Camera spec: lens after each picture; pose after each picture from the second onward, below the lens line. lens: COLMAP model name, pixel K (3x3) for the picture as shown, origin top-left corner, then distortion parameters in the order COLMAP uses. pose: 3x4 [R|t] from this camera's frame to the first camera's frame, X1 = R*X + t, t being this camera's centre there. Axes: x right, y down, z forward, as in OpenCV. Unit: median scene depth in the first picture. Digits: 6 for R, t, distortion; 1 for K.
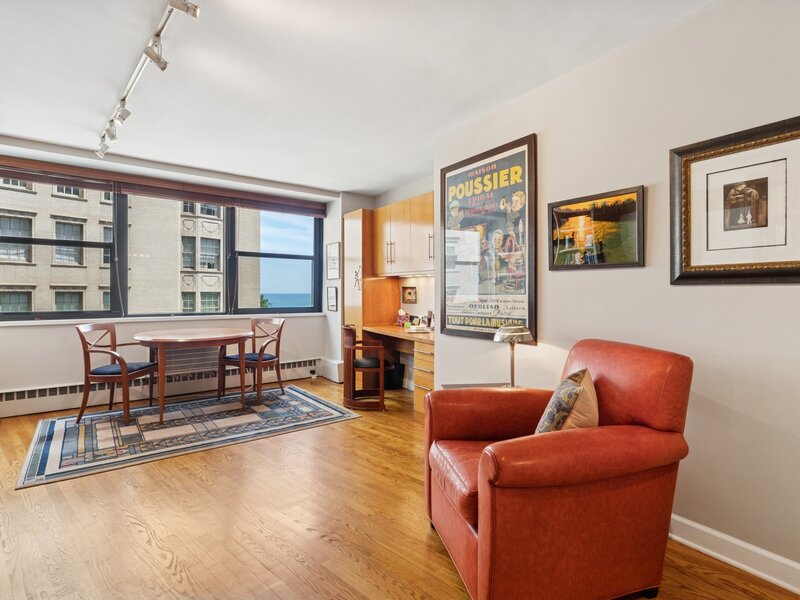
lens RADIAL K [[421.3, 0, 400.0], [0, 421.3, 300.0], [0, 0, 1]] dist [-0.025758, 0.000469]
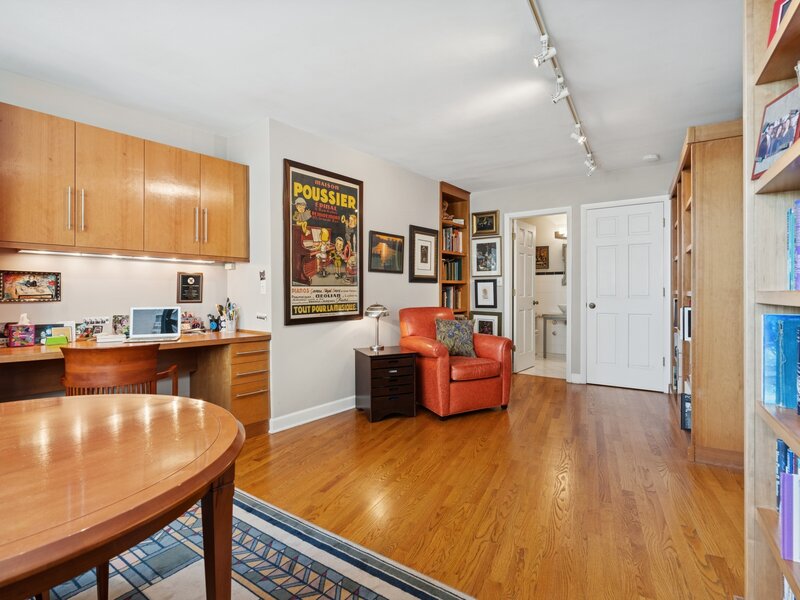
lens RADIAL K [[423.5, 0, 403.2], [0, 423.5, 295.9], [0, 0, 1]] dist [-0.030731, -0.000911]
pose [[-0.324525, -0.014719, 0.945763, -1.087865], [0.014827, 0.999677, 0.020646, -0.006398], [-0.945761, 0.020723, -0.324202, 1.240789]]
